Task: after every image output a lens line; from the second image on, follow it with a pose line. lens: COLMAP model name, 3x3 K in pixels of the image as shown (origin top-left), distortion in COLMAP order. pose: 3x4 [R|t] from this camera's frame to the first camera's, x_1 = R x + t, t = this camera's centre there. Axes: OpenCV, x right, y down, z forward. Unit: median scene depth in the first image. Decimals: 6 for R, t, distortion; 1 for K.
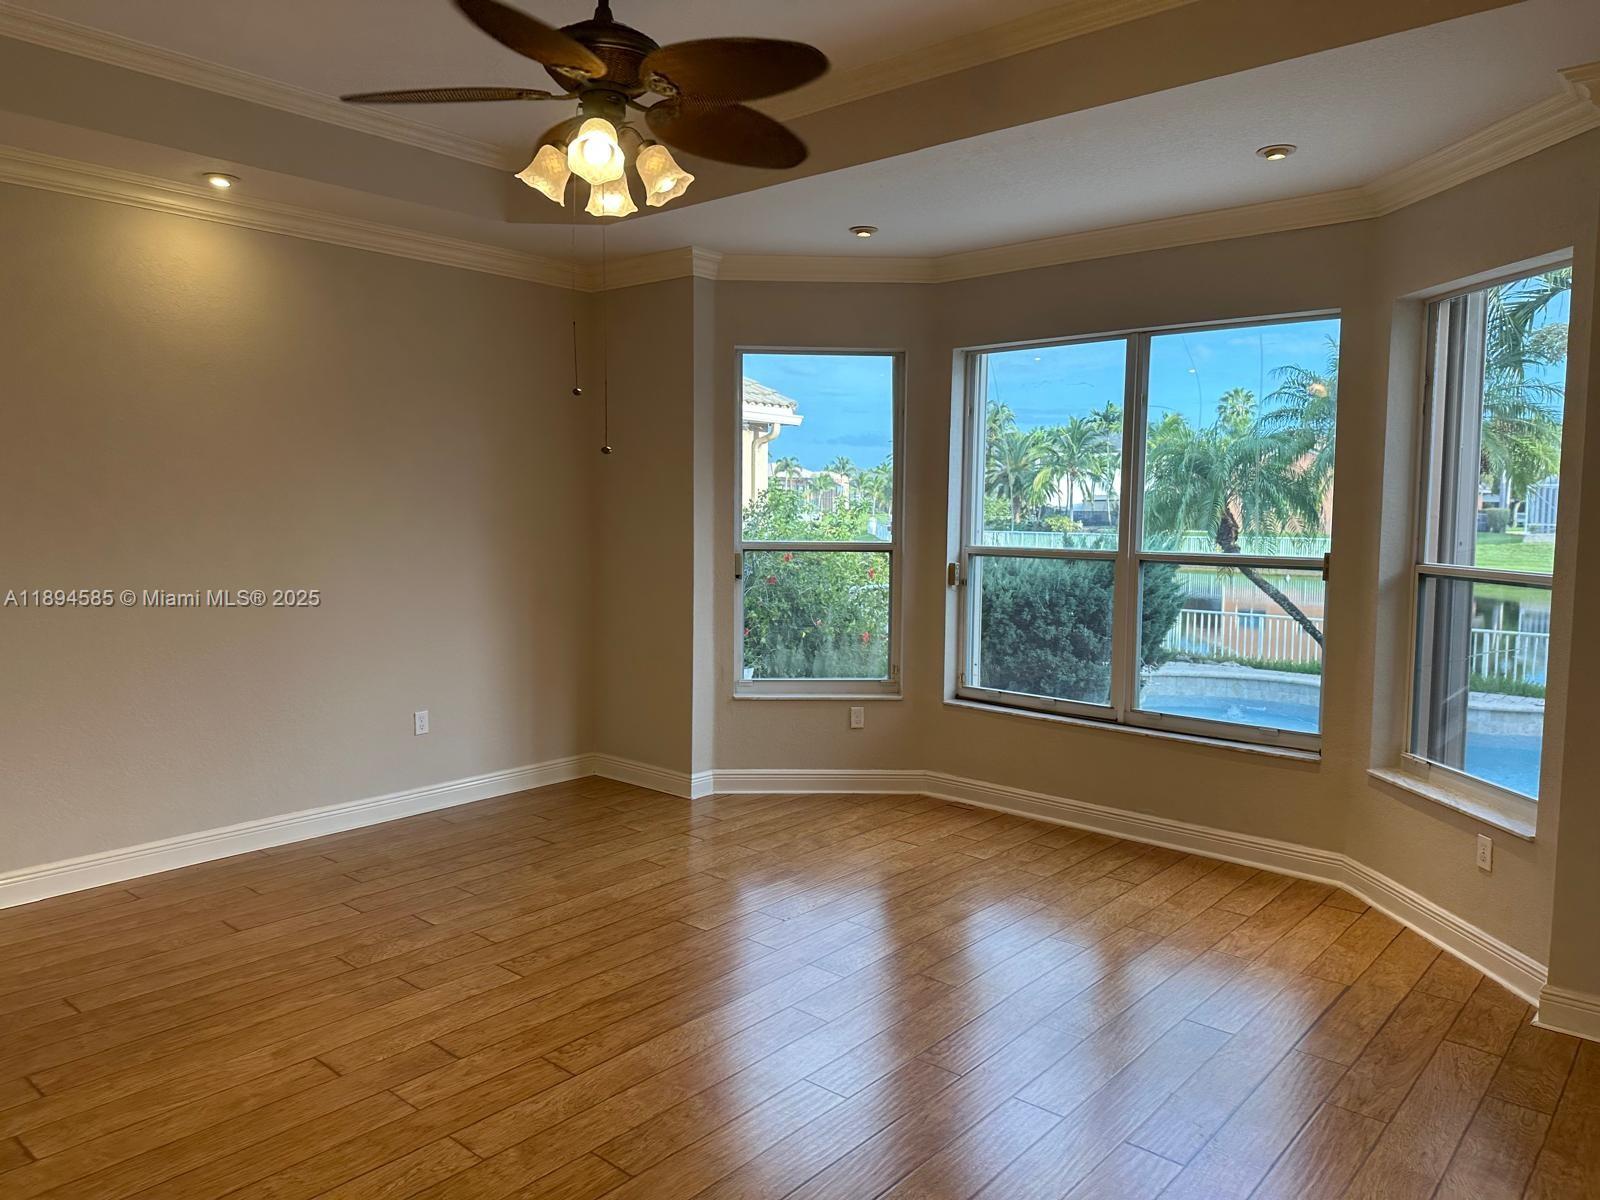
lens RADIAL K [[1109.4, 0, 813.0], [0, 1109.4, 605.0], [0, 0, 1]] dist [0.121924, -0.159178]
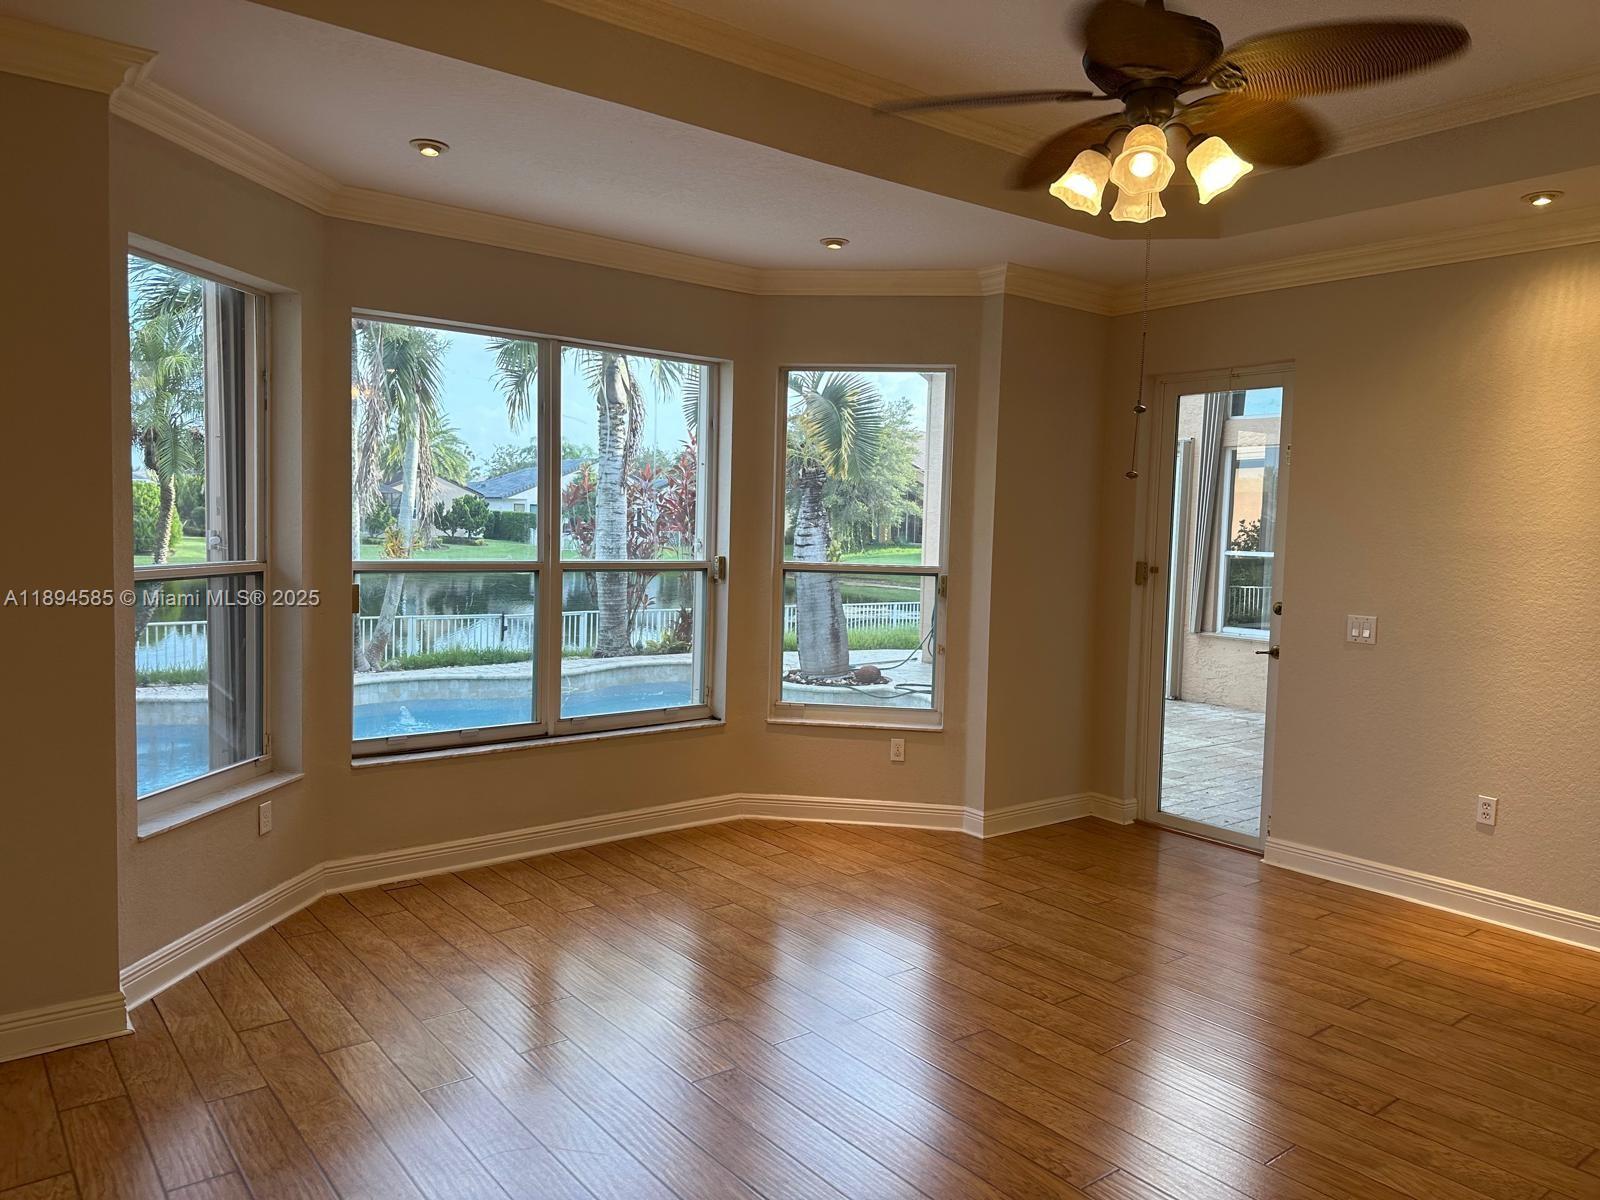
lens RADIAL K [[1109.4, 0, 813.0], [0, 1109.4, 605.0], [0, 0, 1]] dist [0.121924, -0.159178]
pose [[0.190752, -0.085358, 0.977920, -0.675199], [0.061096, 0.995313, 0.074959, -0.072735], [-0.979735, 0.045448, 0.195073, 0.624246]]
